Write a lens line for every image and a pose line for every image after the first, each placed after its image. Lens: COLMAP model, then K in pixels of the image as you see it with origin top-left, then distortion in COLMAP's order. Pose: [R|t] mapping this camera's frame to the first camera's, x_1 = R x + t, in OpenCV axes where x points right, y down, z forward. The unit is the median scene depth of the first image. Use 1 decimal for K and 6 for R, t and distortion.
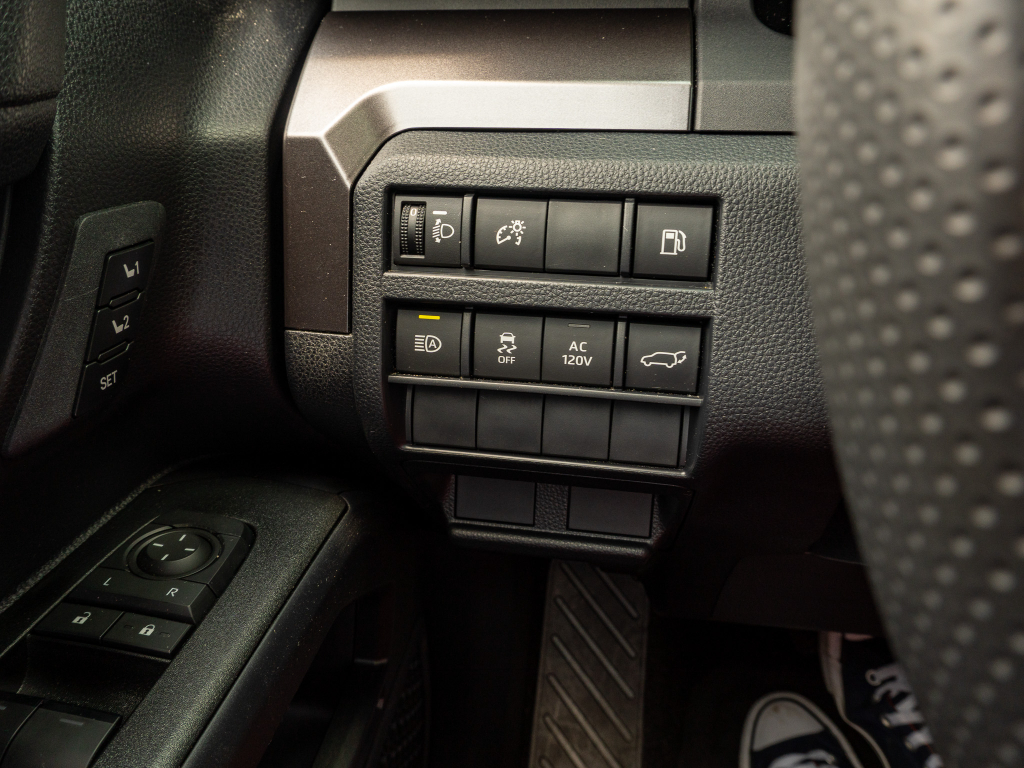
lens RADIAL K [[773.8, 0, 512.0], [0, 773.8, 384.0], [0, 0, 1]] dist [-0.040700, 0.002838]
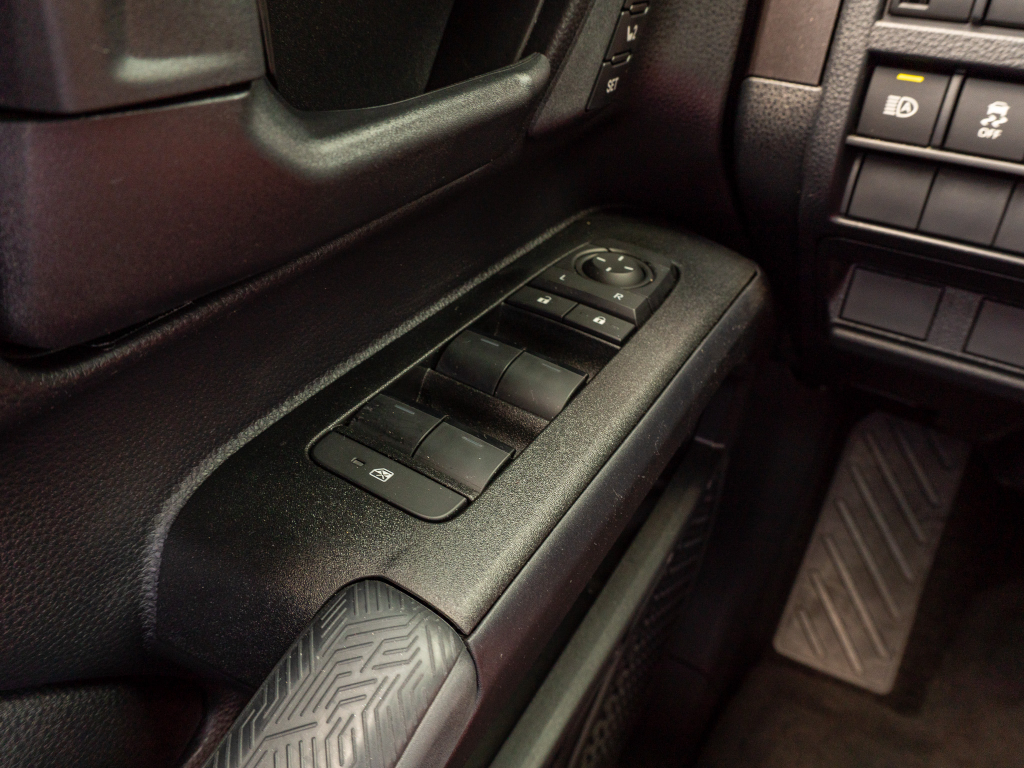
lens RADIAL K [[773.8, 0, 512.0], [0, 773.8, 384.0], [0, 0, 1]] dist [-0.040700, 0.002838]
pose [[0.917696, 0.228875, -0.324730, -0.168284], [-0.162963, 0.962312, 0.217713, 0.153596], [0.362321, -0.146876, 0.920408, -0.094452]]
